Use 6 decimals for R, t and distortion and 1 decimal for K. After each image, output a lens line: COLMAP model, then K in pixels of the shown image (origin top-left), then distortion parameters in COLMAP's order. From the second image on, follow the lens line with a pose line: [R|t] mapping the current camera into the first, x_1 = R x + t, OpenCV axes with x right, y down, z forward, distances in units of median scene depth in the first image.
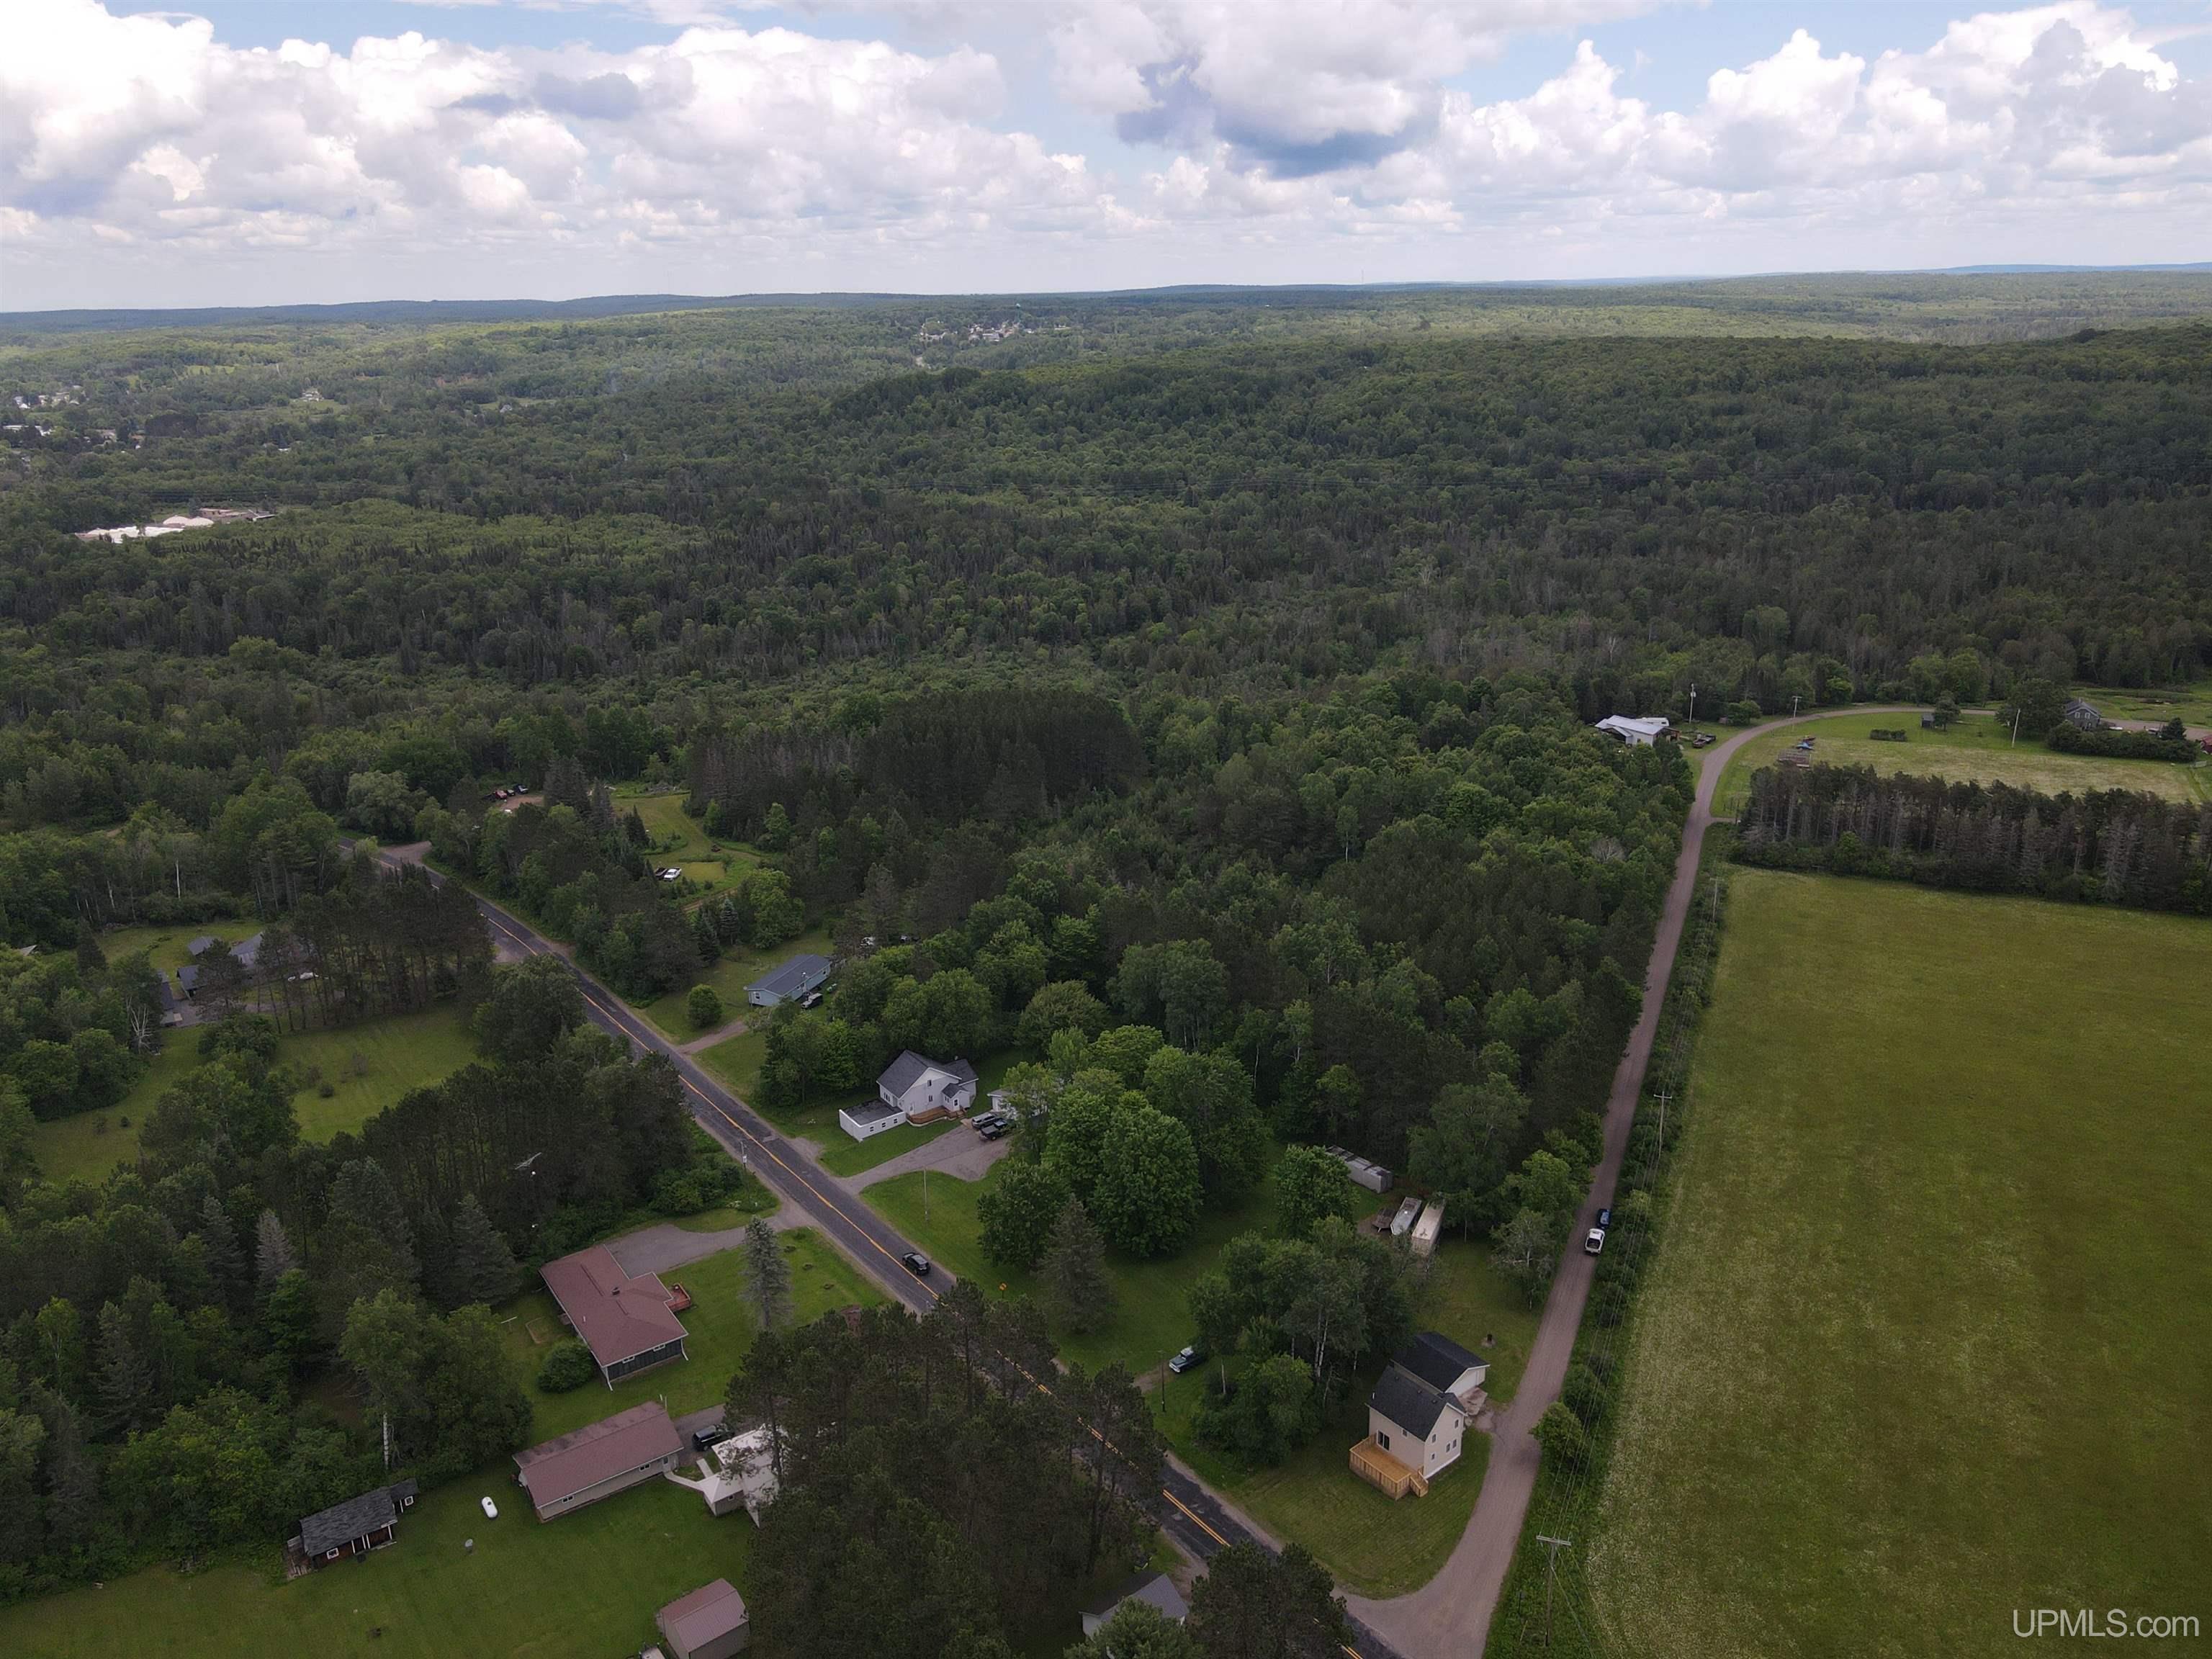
lens RADIAL K [[1626.8, 0, 1106.0], [0, 1626.8, 829.5], [0, 0, 1]] dist [-0.002503, 0.045651]
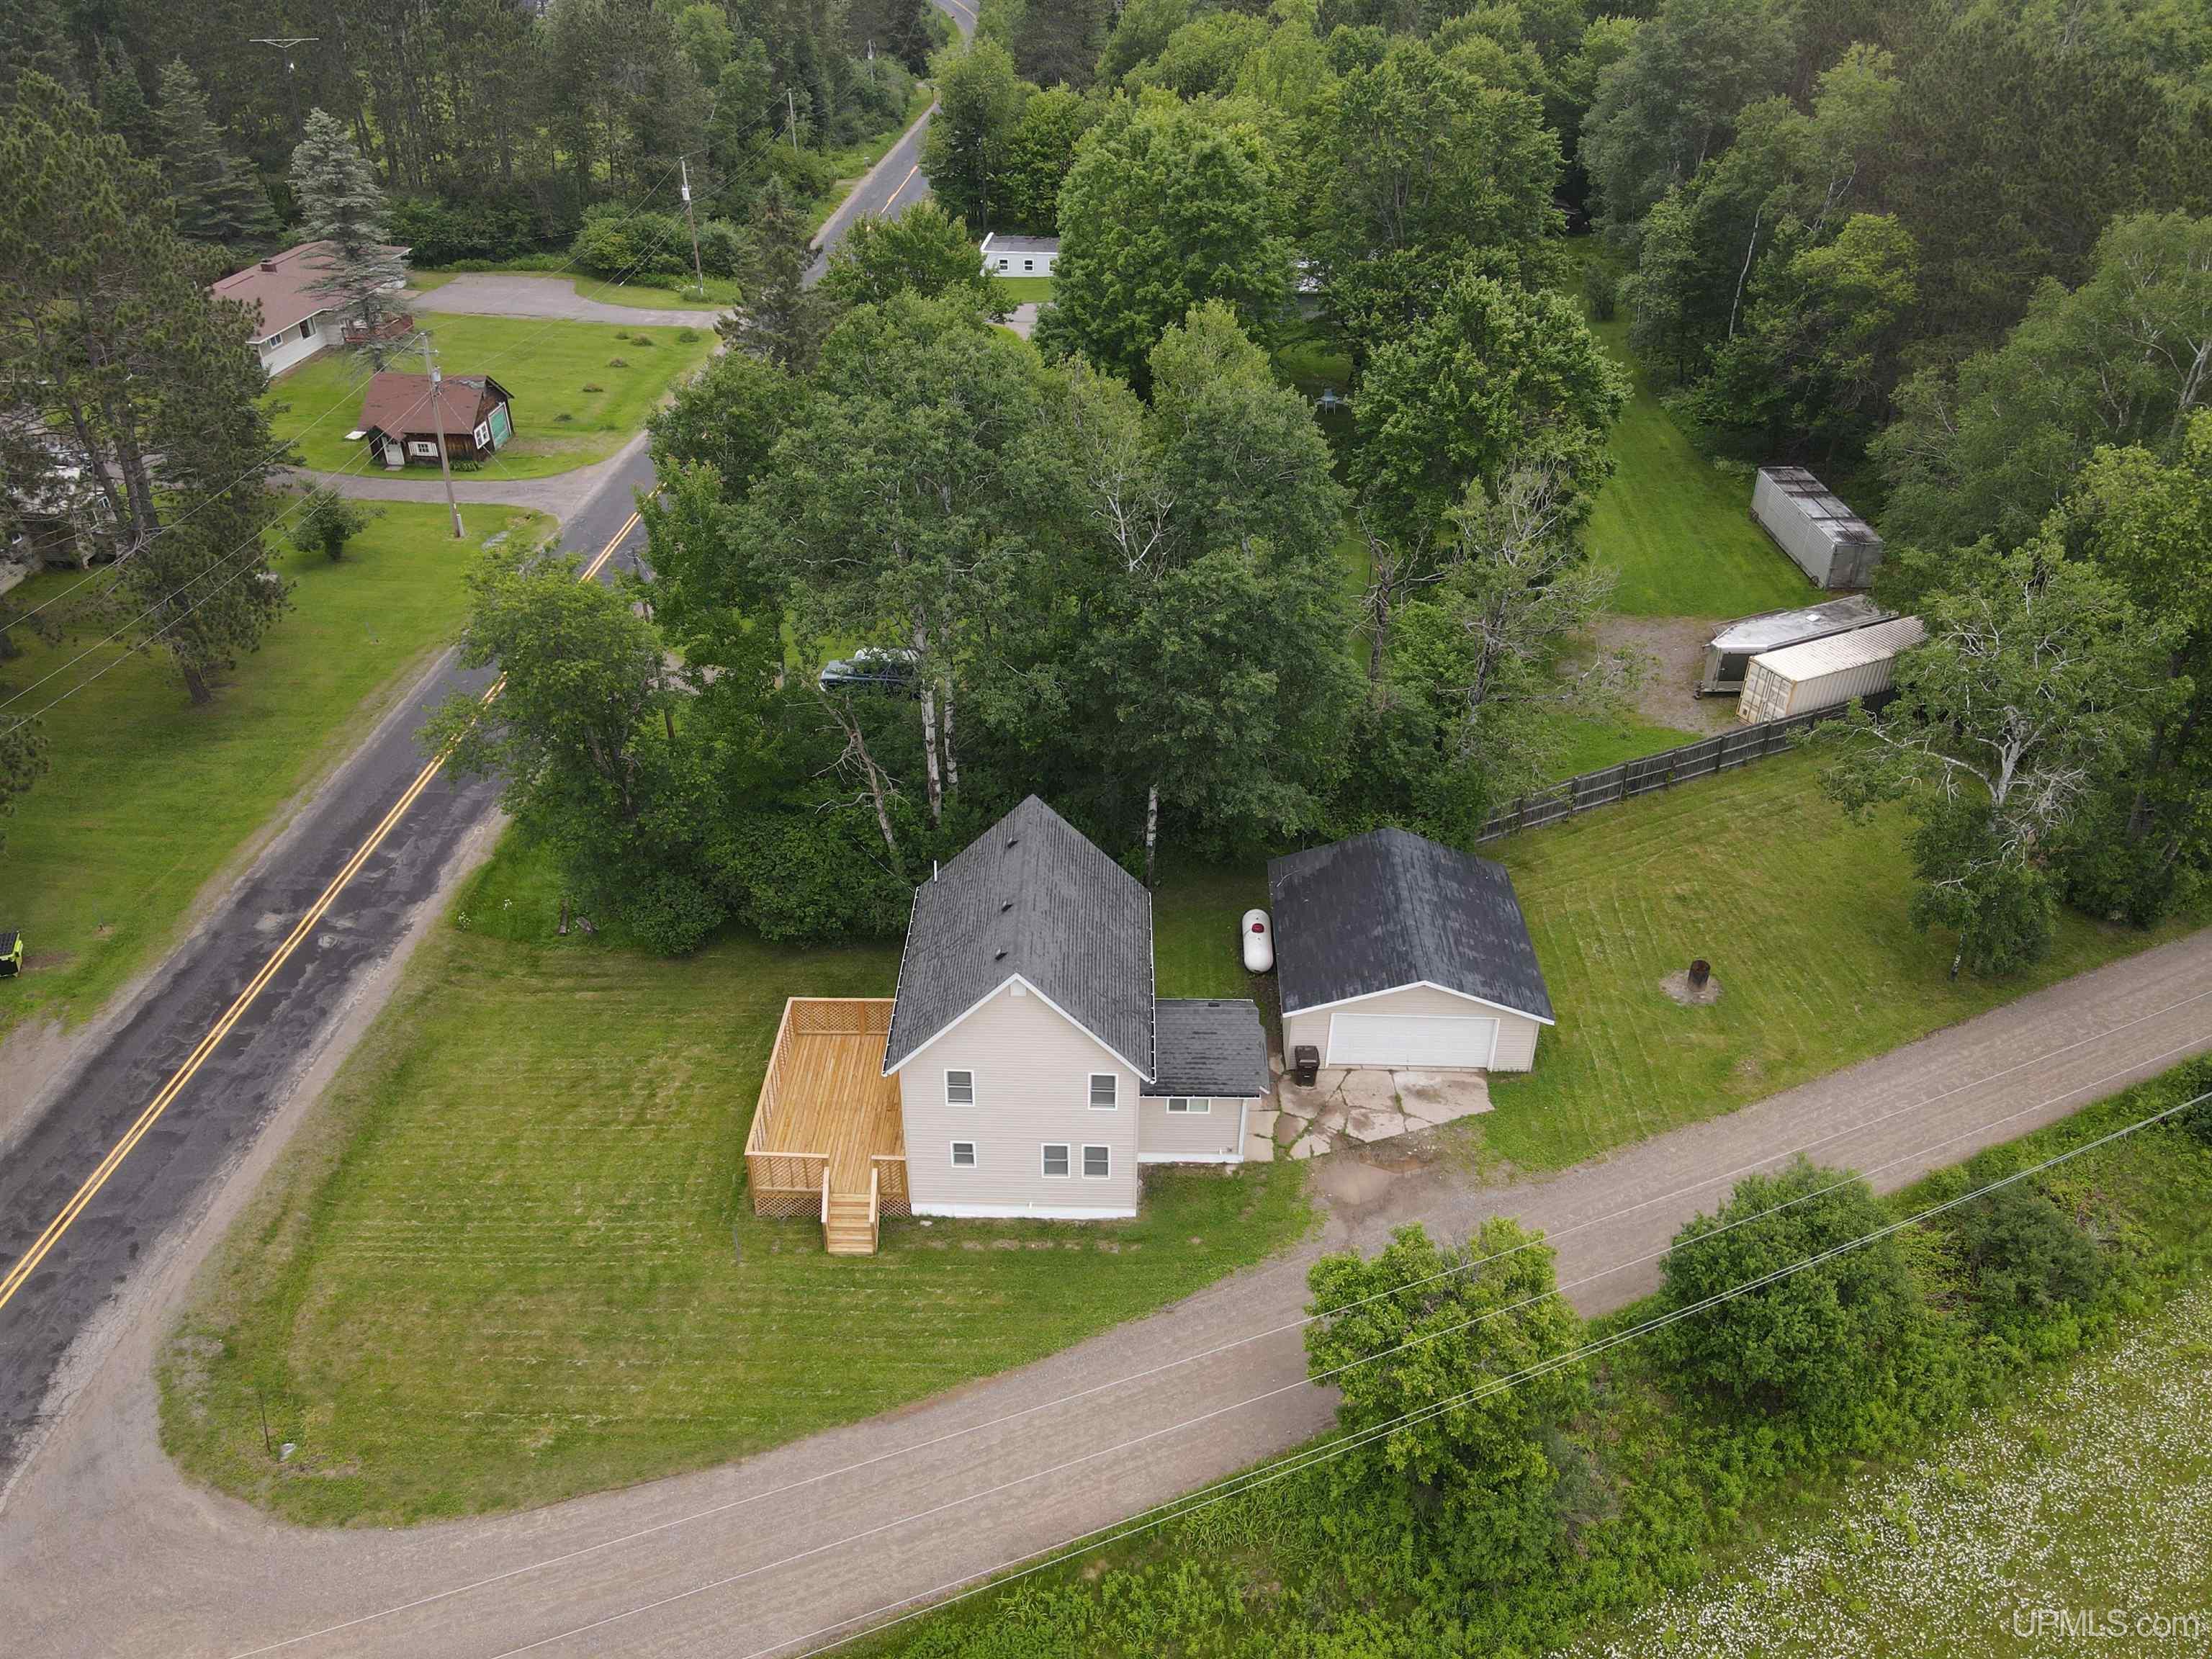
lens RADIAL K [[1613.4, 0, 1099.2], [0, 1613.4, 828.3], [0, 0, 1]] dist [0.040626, -0.036212]
pose [[0.764134, 0.369987, -0.528402, 0.318387], [-0.227045, 0.921003, 0.316551, 0.247741], [0.603780, -0.121916, 0.787773, 0.796417]]
